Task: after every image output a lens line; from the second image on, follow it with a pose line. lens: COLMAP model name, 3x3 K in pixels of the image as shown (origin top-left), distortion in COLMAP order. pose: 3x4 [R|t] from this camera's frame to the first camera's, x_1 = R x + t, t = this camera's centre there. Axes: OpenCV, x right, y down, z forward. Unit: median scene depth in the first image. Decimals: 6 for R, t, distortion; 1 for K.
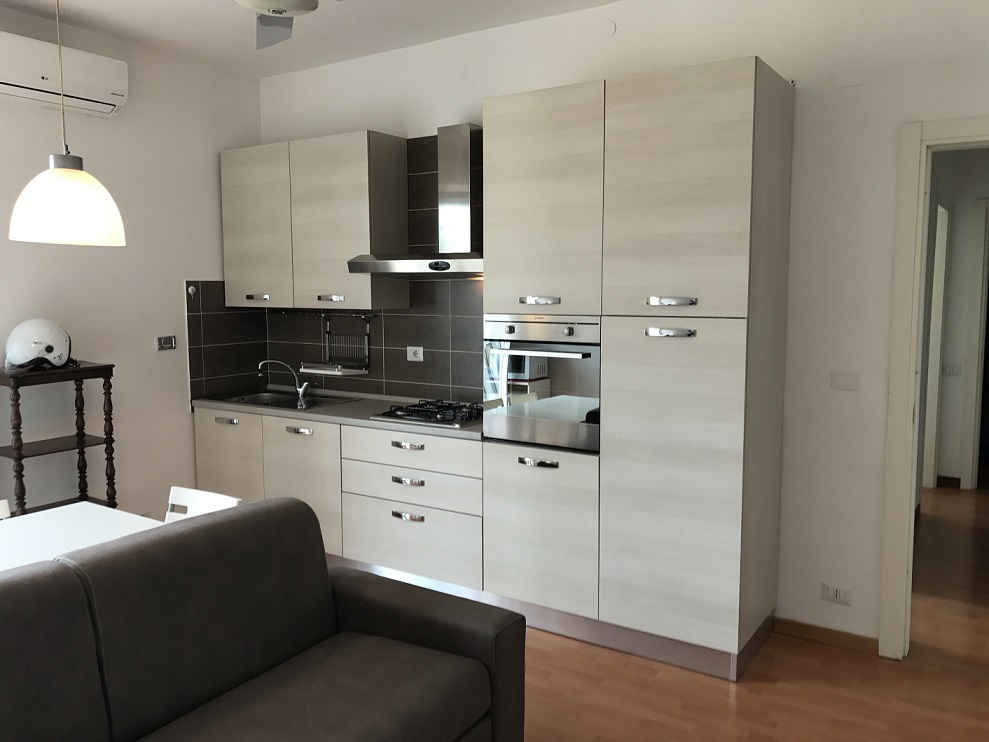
lens RADIAL K [[813.1, 0, 494.0], [0, 813.1, 368.7], [0, 0, 1]] dist [0.029923, -0.039191]
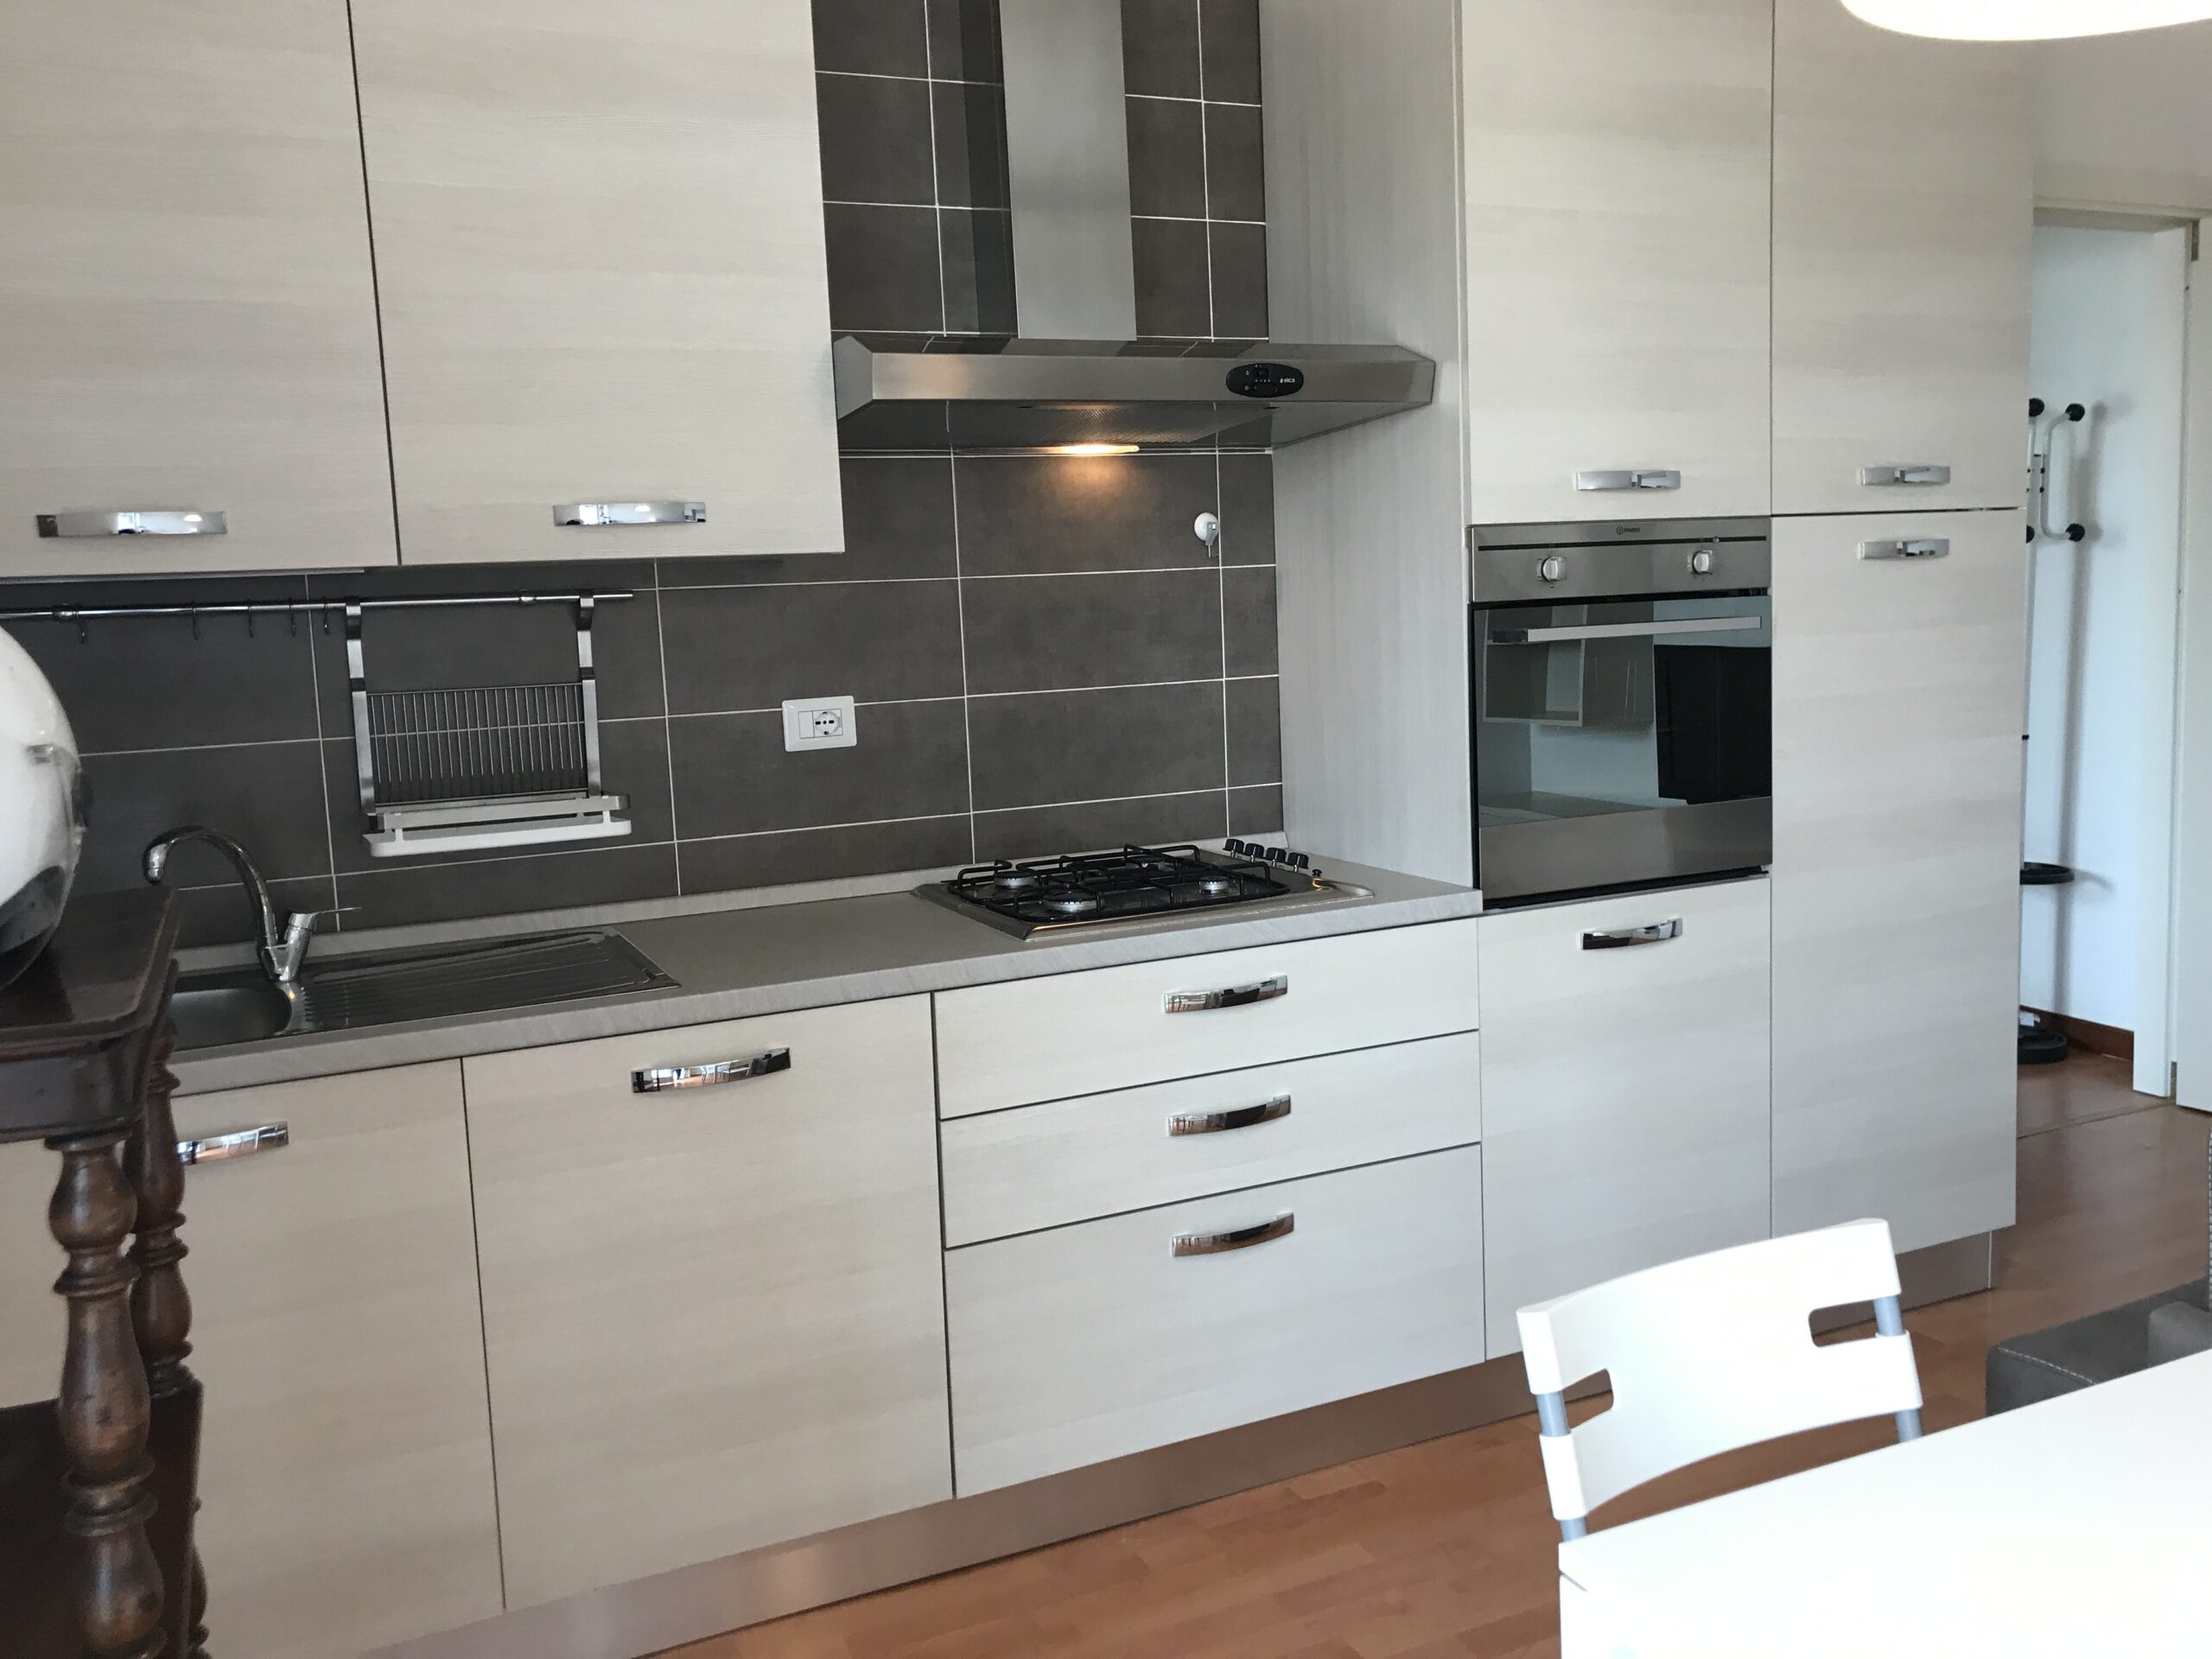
lens RADIAL K [[1817.6, 0, 1094.9], [0, 1817.6, 800.6], [0, 0, 1]] dist [0.021159, -0.010229]
pose [[0.527233, -0.119118, 0.841330, -0.634089], [0.128452, 0.989920, 0.059659, -0.018746], [-0.839956, 0.076616, 0.537219, 0.644261]]
